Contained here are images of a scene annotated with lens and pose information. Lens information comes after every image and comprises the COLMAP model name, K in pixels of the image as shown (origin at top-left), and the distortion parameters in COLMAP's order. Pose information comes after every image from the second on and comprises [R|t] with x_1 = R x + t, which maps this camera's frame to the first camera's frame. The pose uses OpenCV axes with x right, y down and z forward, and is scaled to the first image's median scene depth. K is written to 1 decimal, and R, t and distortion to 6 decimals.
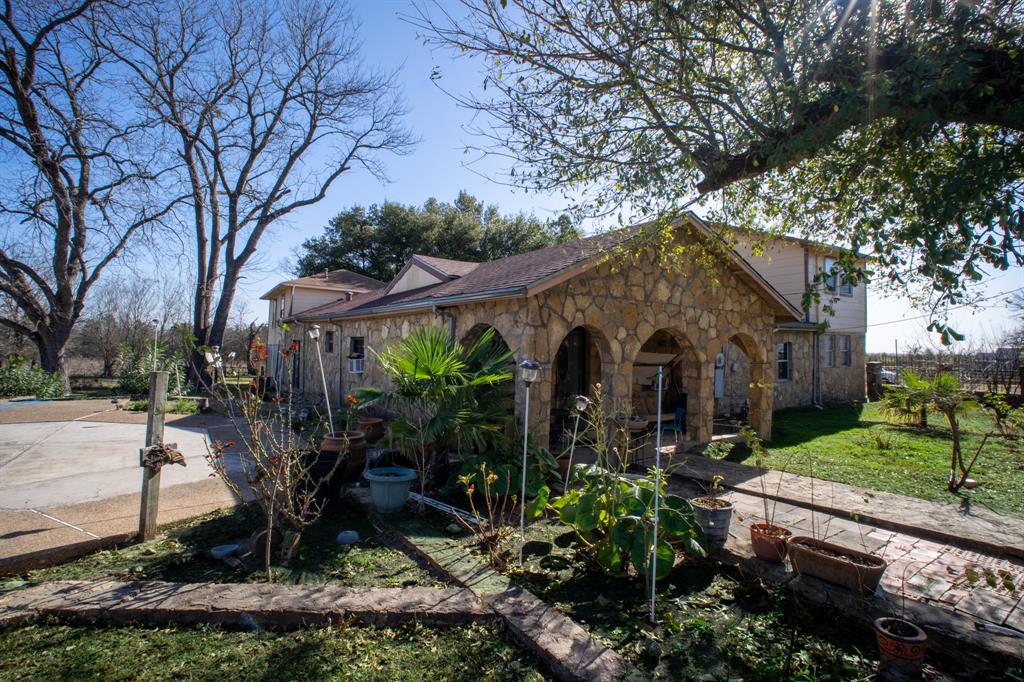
lens RADIAL K [[486.5, 0, 510.9], [0, 486.5, 342.4], [0, 0, 1]] dist [-0.034791, 0.002905]
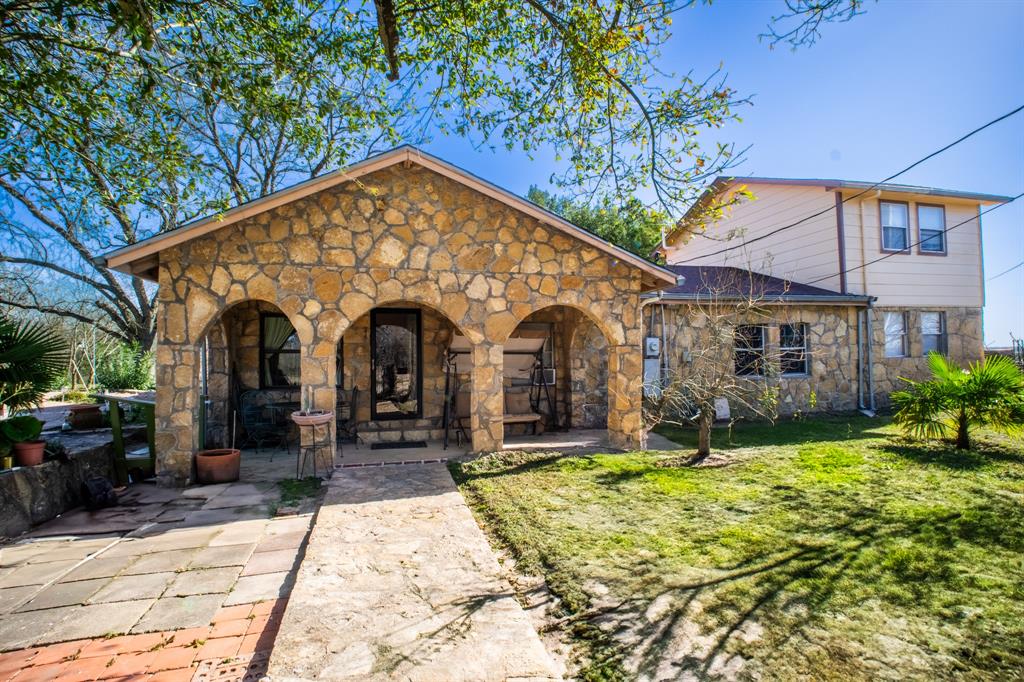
lens RADIAL K [[486.5, 0, 511.6], [0, 486.5, 351.6], [0, 0, 1]] dist [-0.034791, 0.002905]
pose [[0.944213, -0.023416, -0.328501, 0.479729], [0.025914, 0.999659, 0.003228, 0.036041], [0.328314, -0.011561, 0.944498, 0.203857]]
